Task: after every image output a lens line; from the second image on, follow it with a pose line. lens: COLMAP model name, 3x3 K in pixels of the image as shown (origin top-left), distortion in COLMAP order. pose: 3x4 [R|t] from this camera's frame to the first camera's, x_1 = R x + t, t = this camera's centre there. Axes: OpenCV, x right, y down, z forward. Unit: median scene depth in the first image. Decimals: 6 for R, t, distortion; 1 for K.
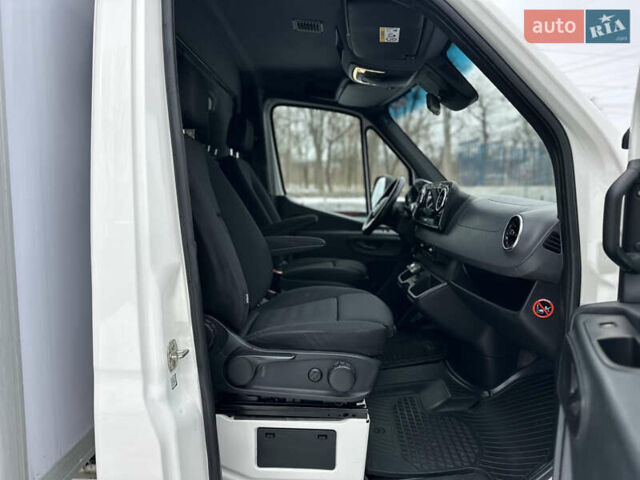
lens RADIAL K [[451.3, 0, 318.3], [0, 451.3, 237.1], [0, 0, 1]] dist [0.004730, -0.007009]
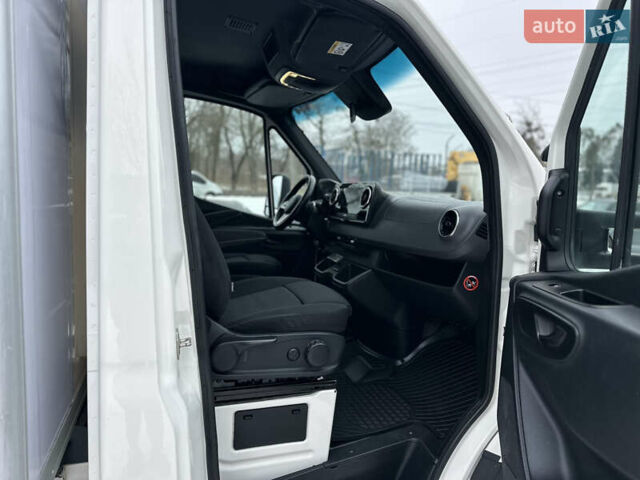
lens RADIAL K [[449.4, 0, 320.0], [0, 449.4, 240.0], [0, 0, 1]] dist [0.015552, -0.000185]
pose [[0.935089, -0.007902, 0.354326, -0.258455], [0.005576, 0.999956, 0.007585, 0.017265], [-0.354370, -0.005117, 0.935091, -0.027874]]
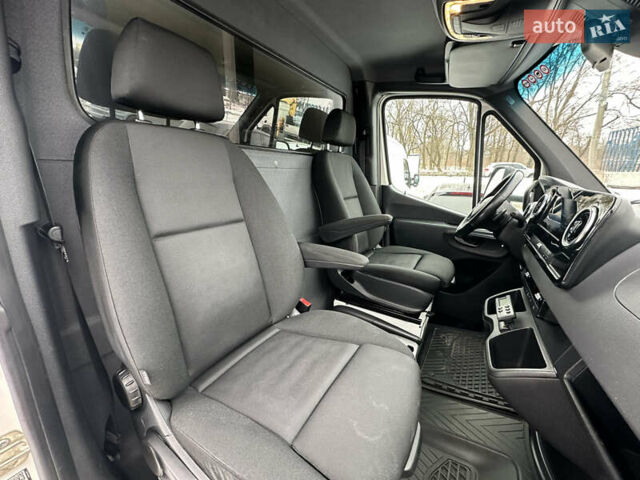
lens RADIAL K [[259.7, 0, 302.6], [0, 259.7, 239.6], [0, 0, 1]] dist [-0.023207, -0.000053]
pose [[0.850204, 0.139581, -0.507611, 0.148678], [-0.058307, 0.983245, 0.172711, -0.102080], [0.523214, -0.117243, 0.844098, 0.580811]]
